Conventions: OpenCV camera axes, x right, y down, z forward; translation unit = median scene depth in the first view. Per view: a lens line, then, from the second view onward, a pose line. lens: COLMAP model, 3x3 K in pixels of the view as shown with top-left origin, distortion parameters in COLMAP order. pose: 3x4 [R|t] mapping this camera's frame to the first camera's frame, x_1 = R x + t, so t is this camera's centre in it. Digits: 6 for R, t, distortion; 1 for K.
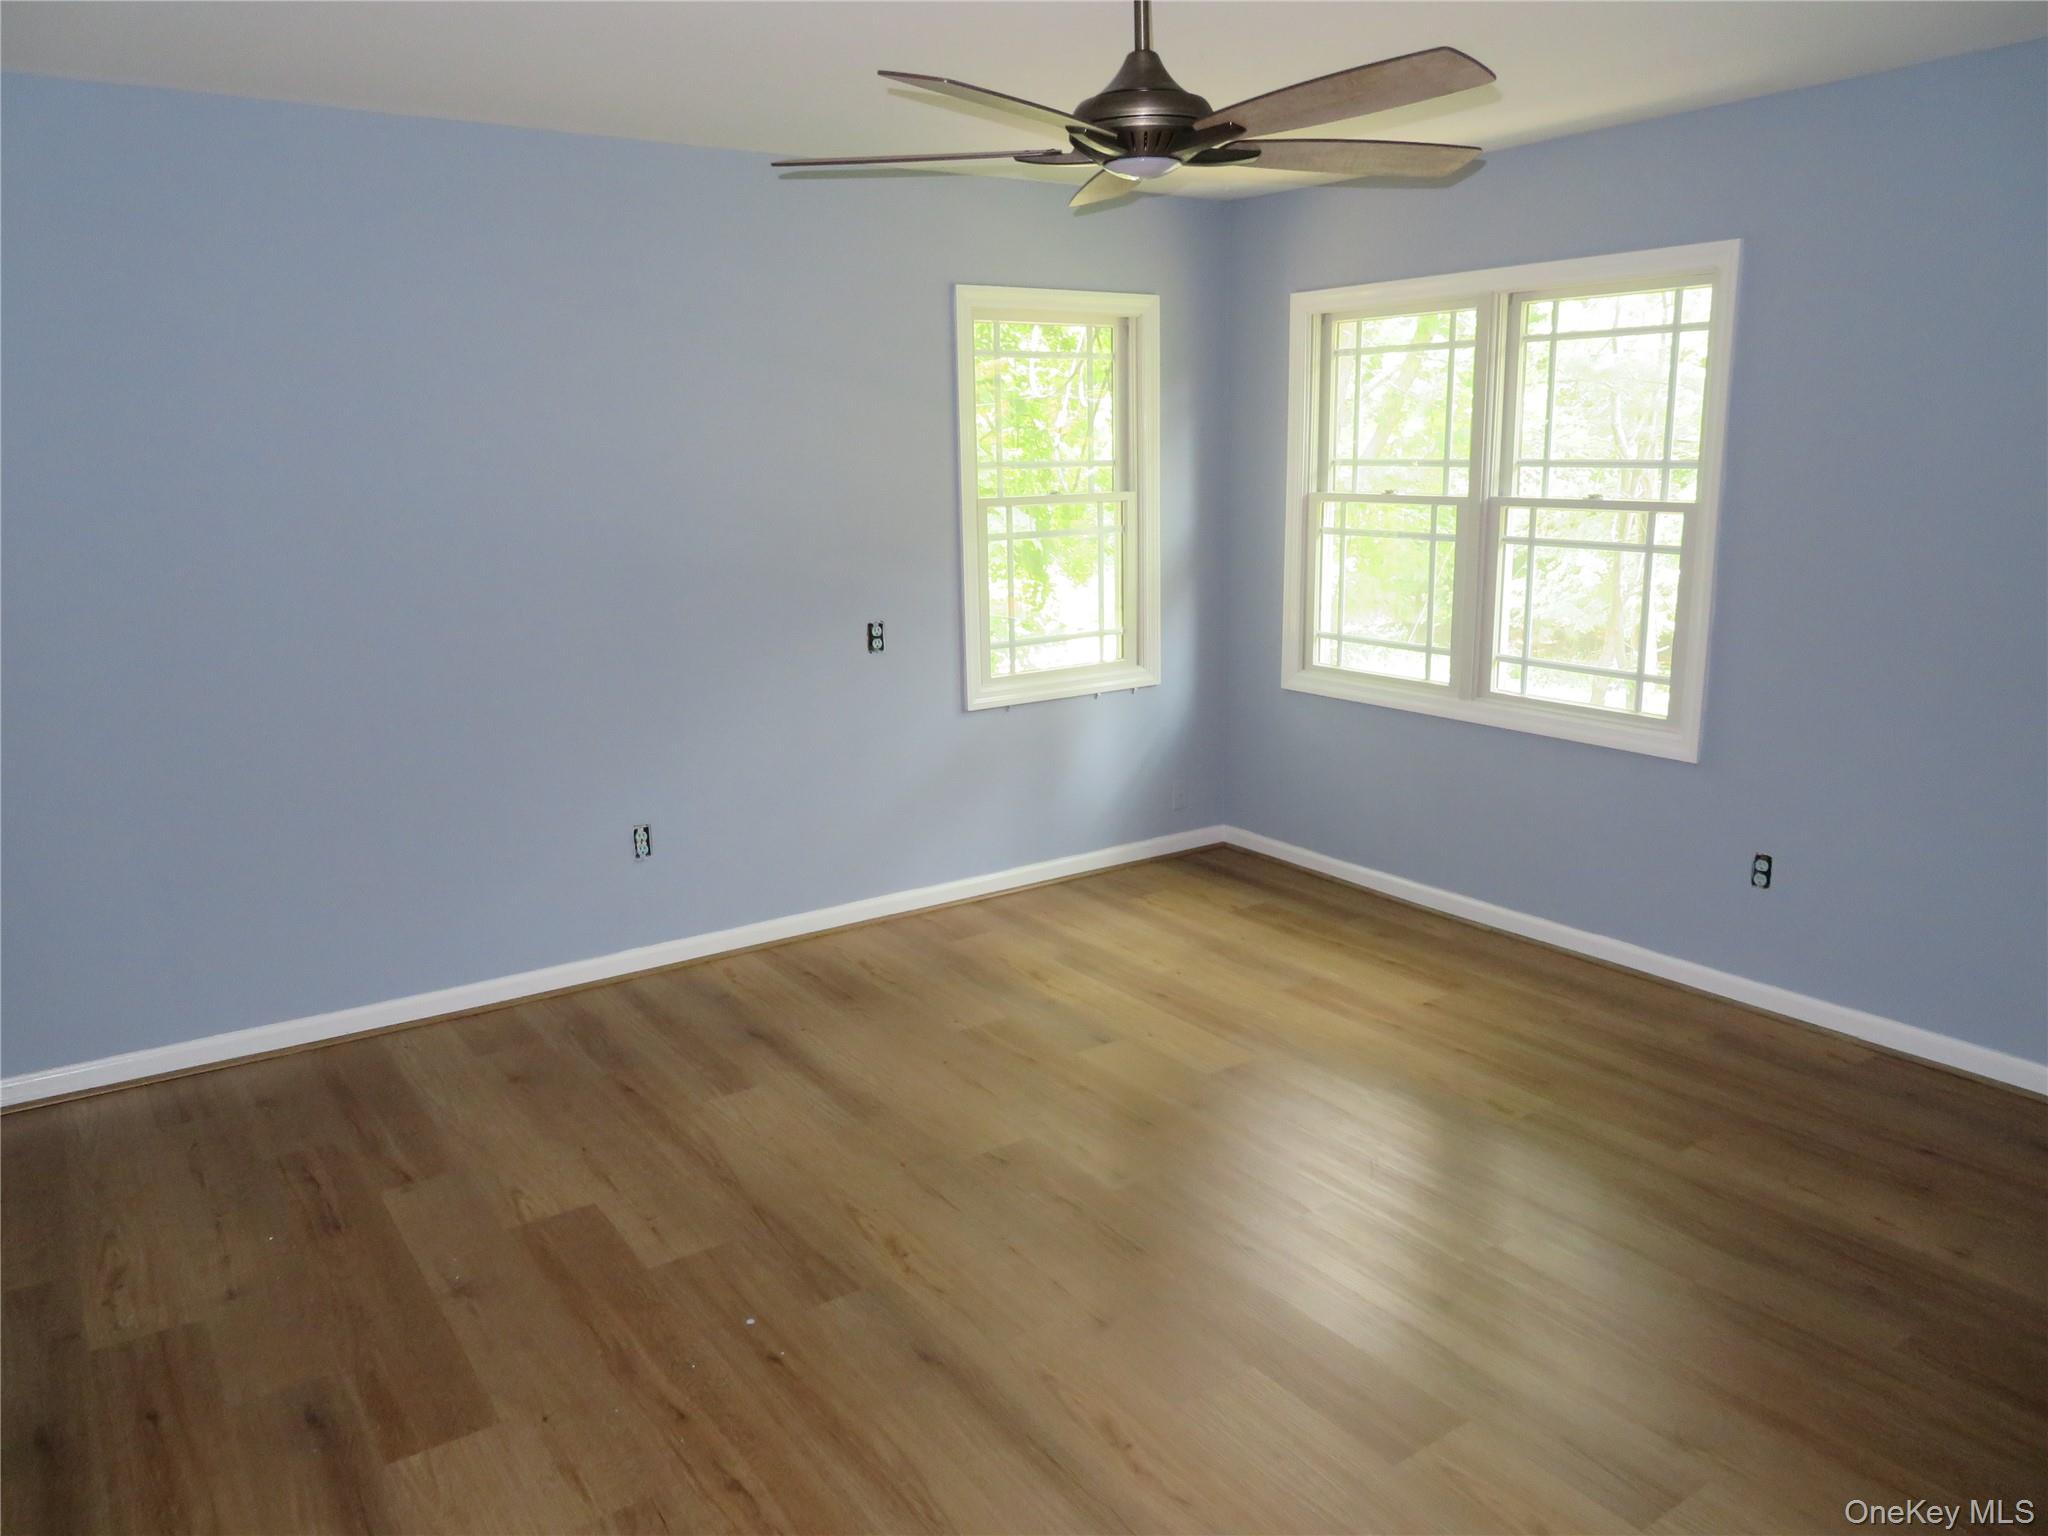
lens RADIAL K [[1472.1, 0, 1013.3], [0, 1472.1, 767.3], [0, 0, 1]] dist [0.003467, 0.003617]
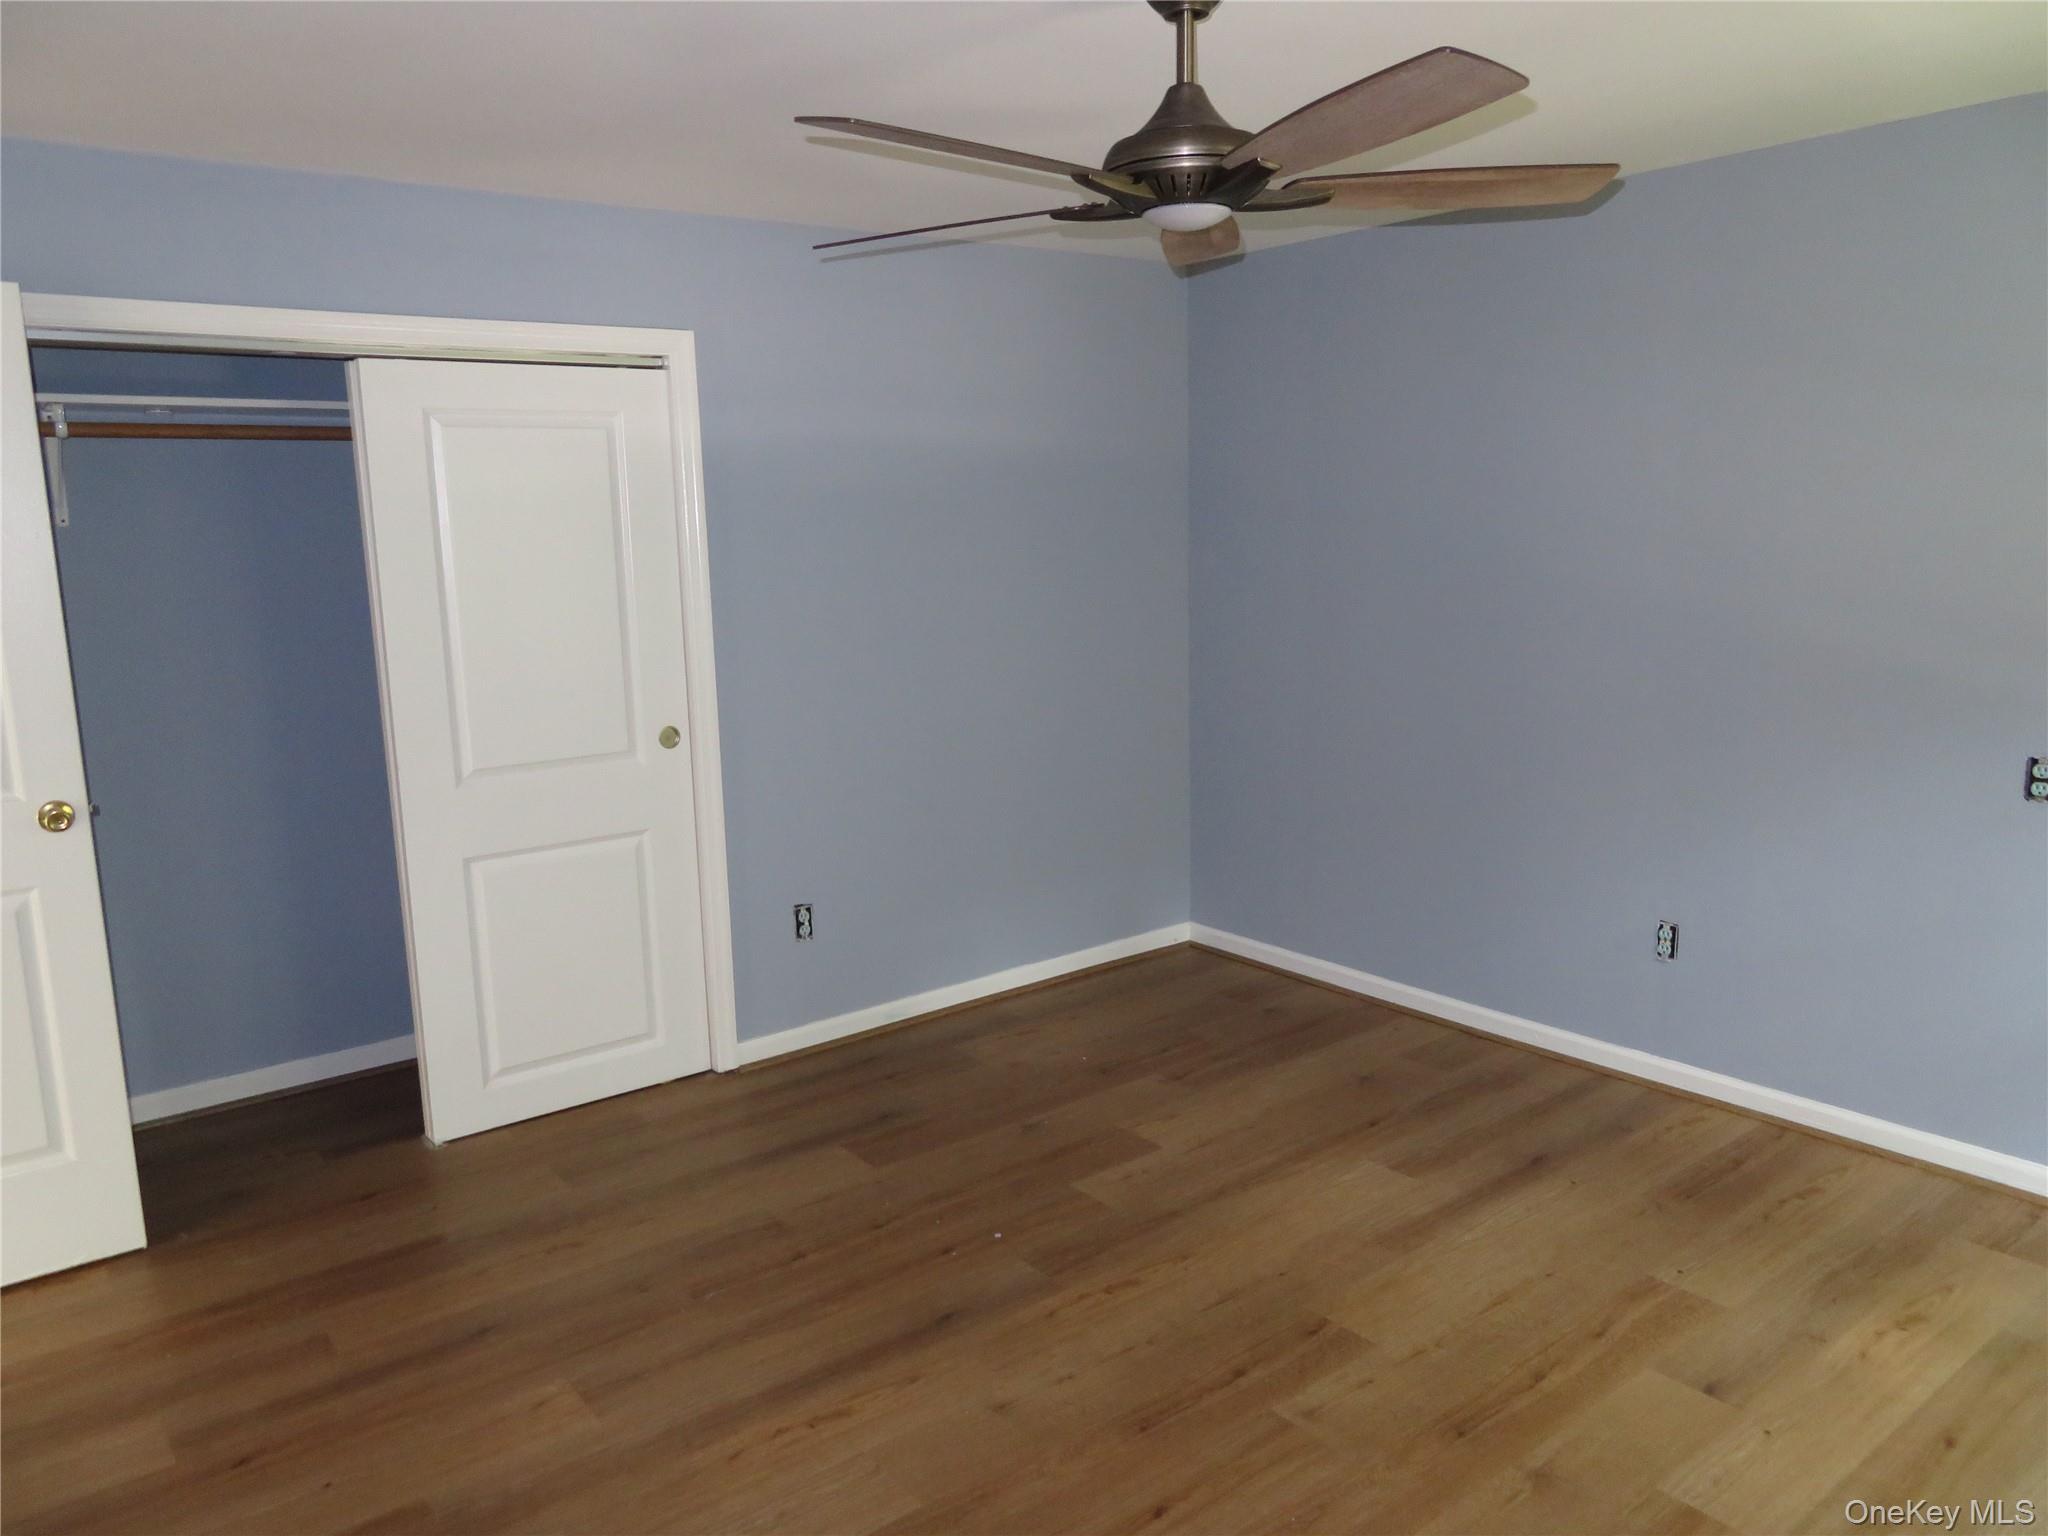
lens RADIAL K [[1472.1, 0, 1013.3], [0, 1472.1, 767.3], [0, 0, 1]] dist [0.003467, 0.003617]
pose [[0.066759, 0.188839, -0.979736, 0.714239], [-0.193787, 0.965683, 0.172925, -0.159020], [0.978770, 0.178316, 0.101062, 0.623942]]
